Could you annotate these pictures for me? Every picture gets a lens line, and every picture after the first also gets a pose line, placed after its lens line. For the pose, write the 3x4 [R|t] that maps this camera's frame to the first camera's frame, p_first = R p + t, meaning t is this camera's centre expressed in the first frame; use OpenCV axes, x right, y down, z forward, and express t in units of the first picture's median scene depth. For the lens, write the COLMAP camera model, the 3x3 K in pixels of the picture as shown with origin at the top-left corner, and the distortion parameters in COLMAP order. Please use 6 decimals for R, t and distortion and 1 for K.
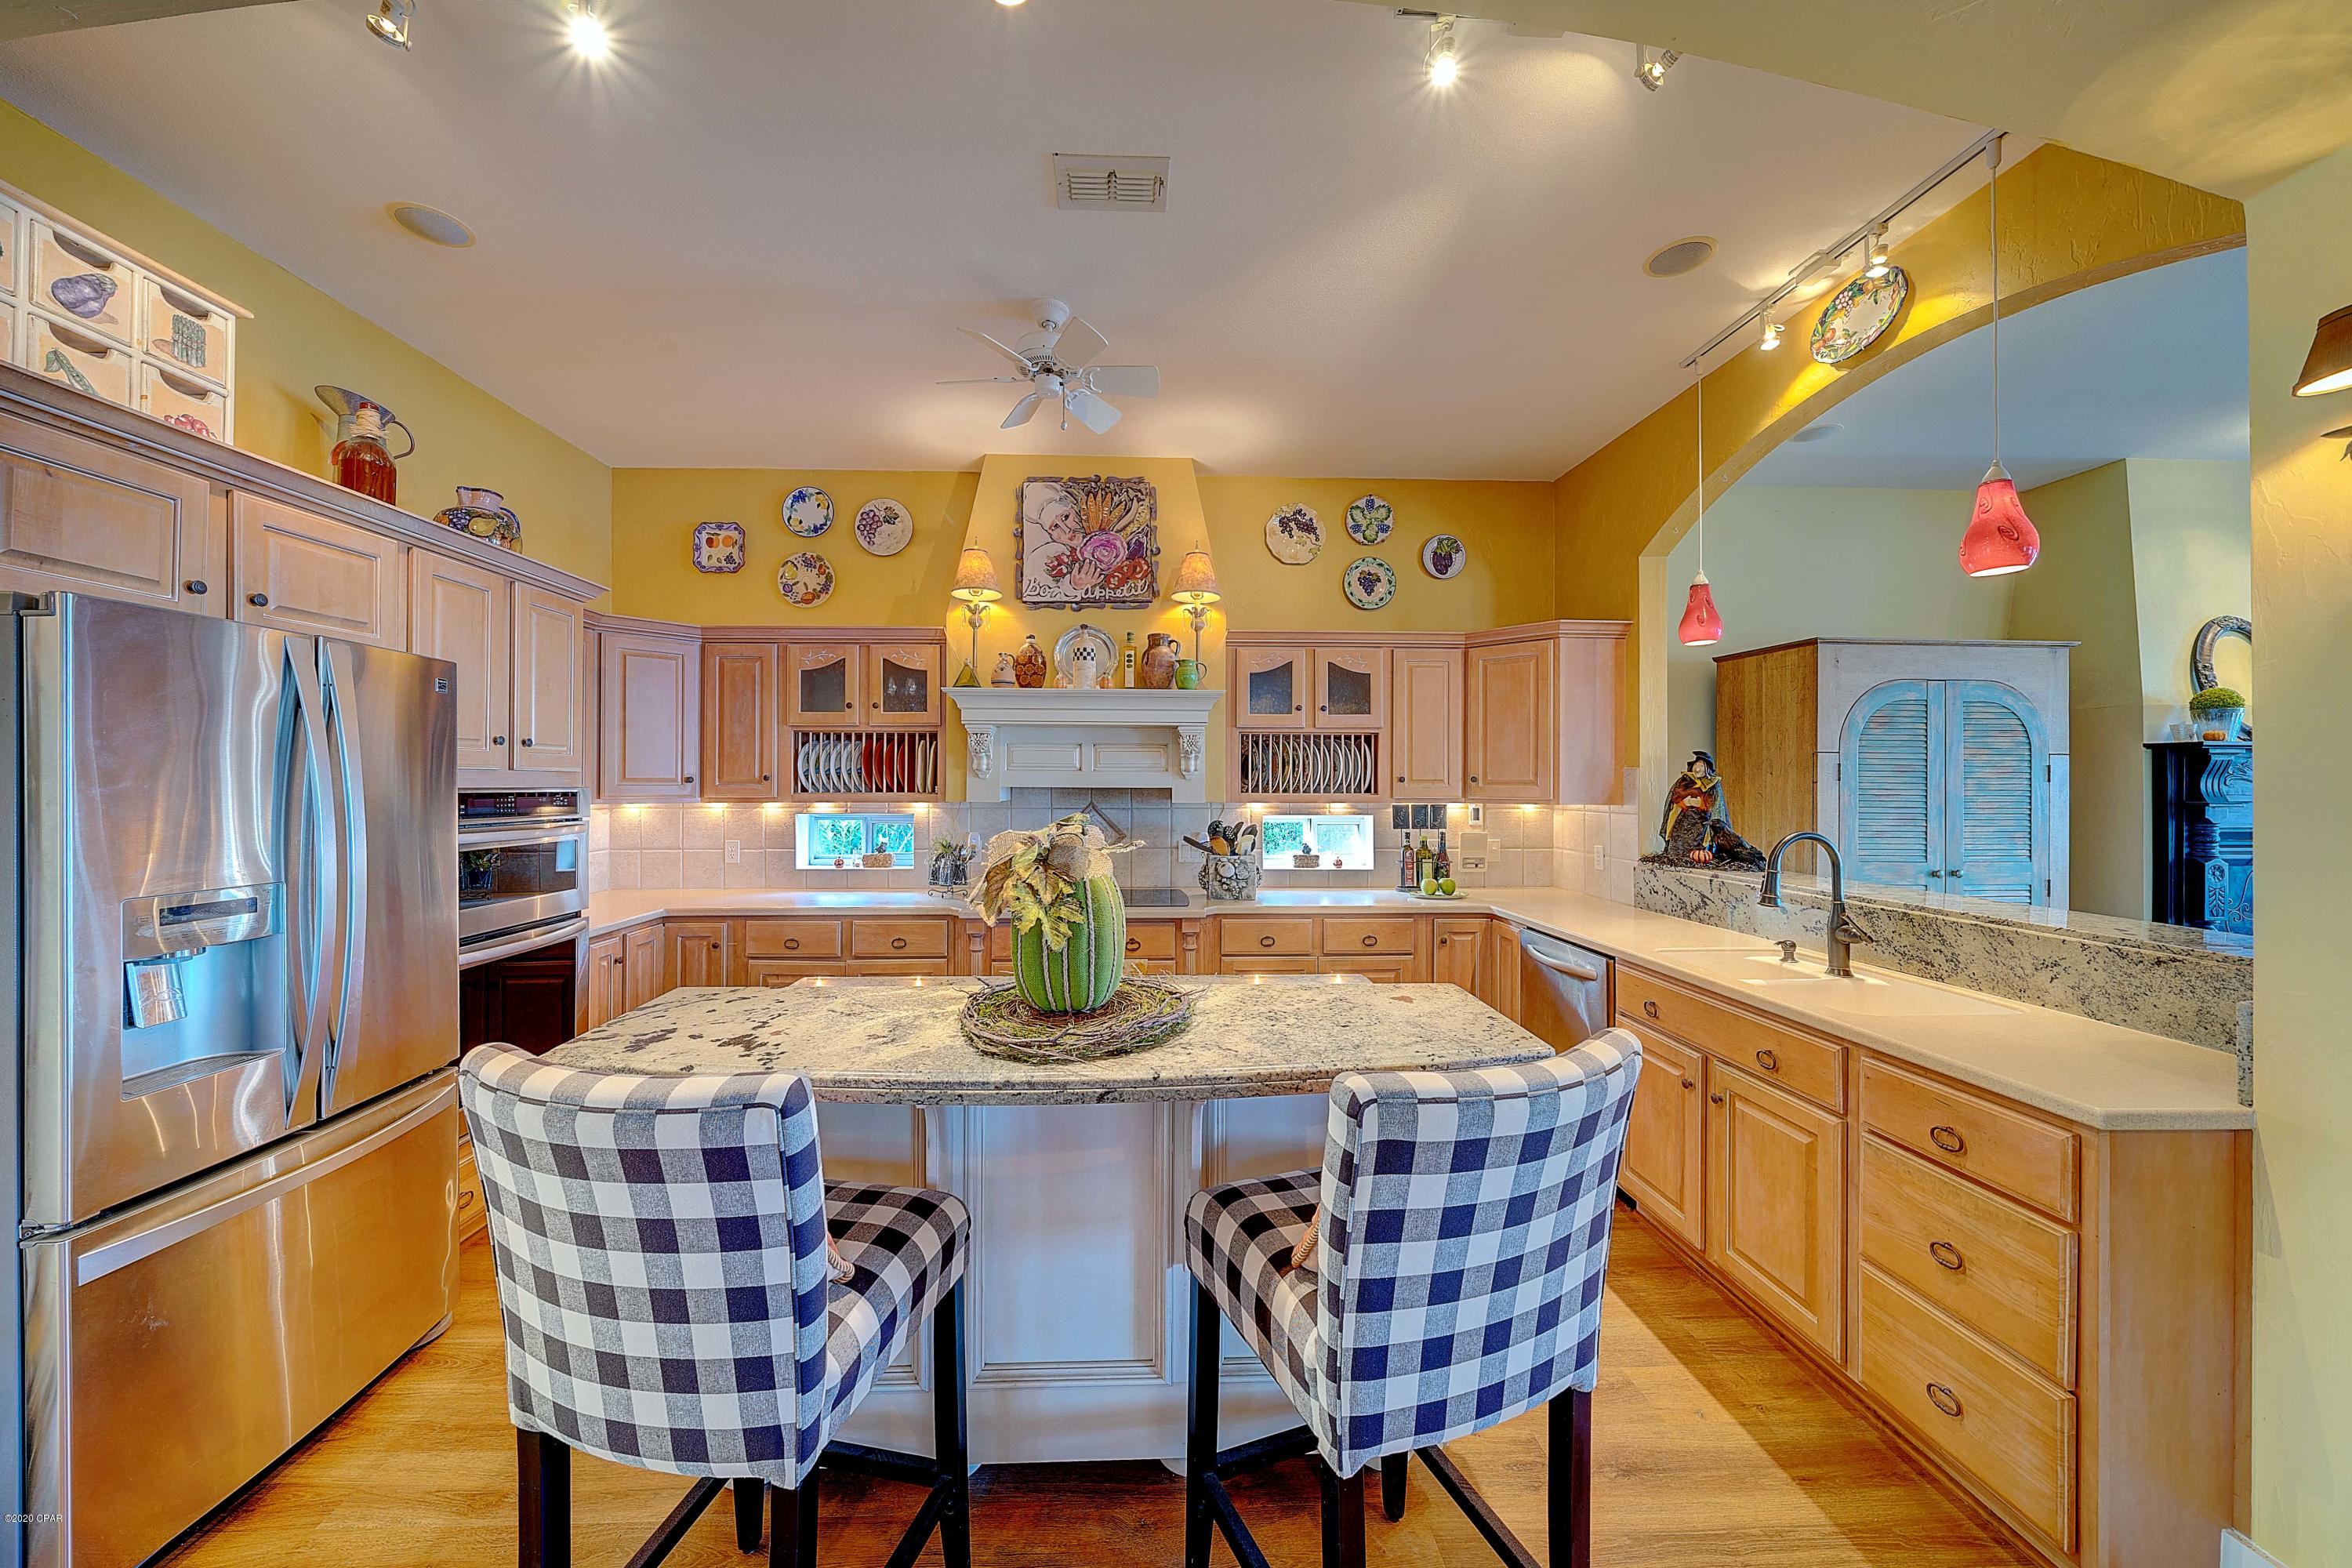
lens RADIAL K [[819.0, 0, 1160.2], [0, 819.0, 787.8], [0, 0, 1]] dist [-0.005907, 0.000053]
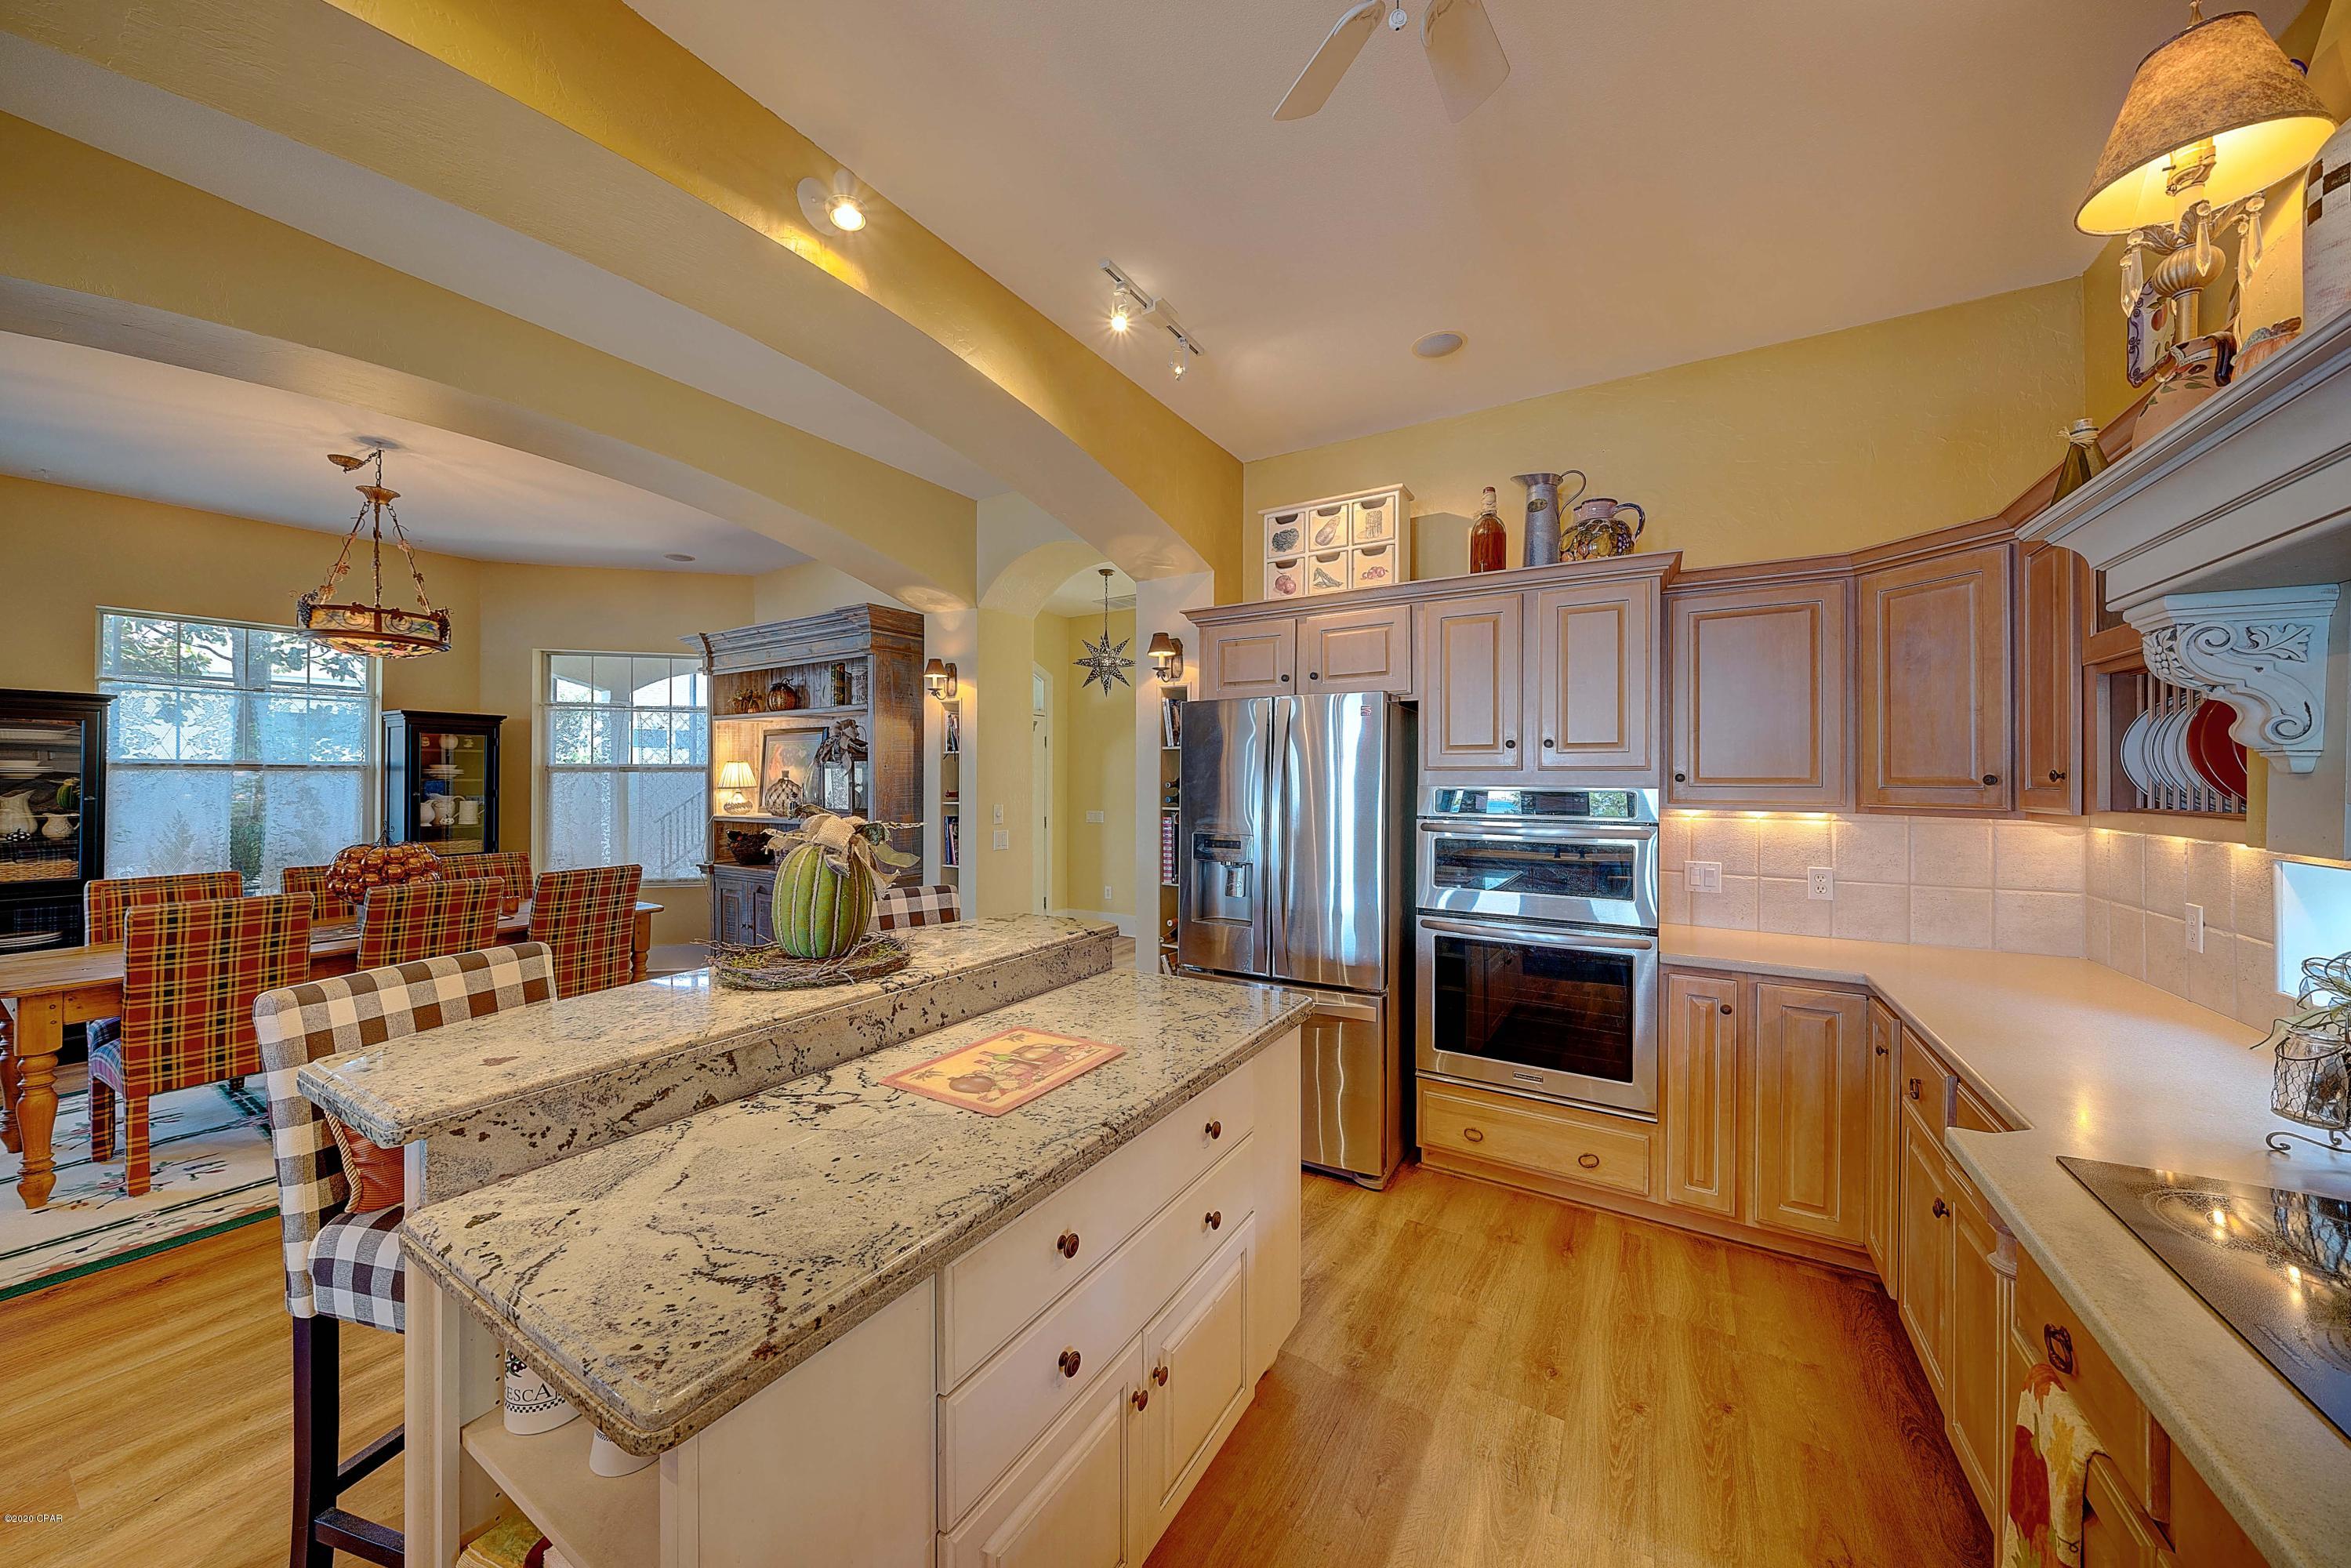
lens RADIAL K [[818.7, 0, 1159.7], [0, 818.7, 787.8], [0, 0, 1]] dist [-0.005907, 0.000053]
pose [[-0.564485, 0.004401, -0.825431, 0.343651], [-0.008684, 0.999899, 0.011270, -0.007971], [0.825397, 0.013530, -0.564390, 1.154613]]
